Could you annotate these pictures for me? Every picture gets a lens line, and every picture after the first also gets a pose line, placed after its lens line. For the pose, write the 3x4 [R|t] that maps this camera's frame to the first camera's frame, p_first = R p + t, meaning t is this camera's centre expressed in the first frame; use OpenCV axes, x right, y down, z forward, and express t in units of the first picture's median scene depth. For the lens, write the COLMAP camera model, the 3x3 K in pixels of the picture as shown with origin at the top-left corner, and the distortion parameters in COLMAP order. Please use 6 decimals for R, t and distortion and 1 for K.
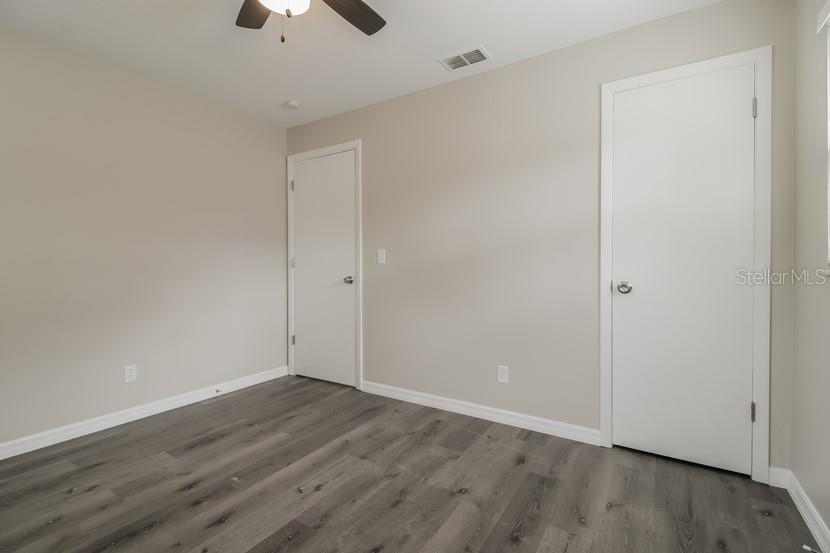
lens RADIAL K [[387.6, 0, 410.6], [0, 387.6, 272.9], [0, 0, 1]] dist [-0.002202, -0.000733]
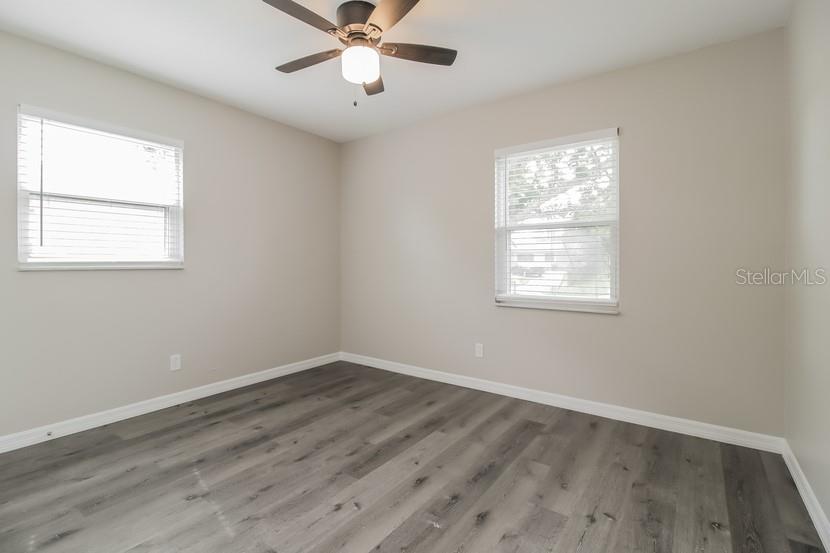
lens RADIAL K [[387.6, 0, 410.6], [0, 387.6, 272.9], [0, 0, 1]] dist [-0.002202, -0.000733]
pose [[-0.998257, -0.000105, 0.059016, -0.477428], [0.002637, 0.998920, 0.046381, -0.047525], [-0.058957, 0.046456, -0.997179, 1.931666]]
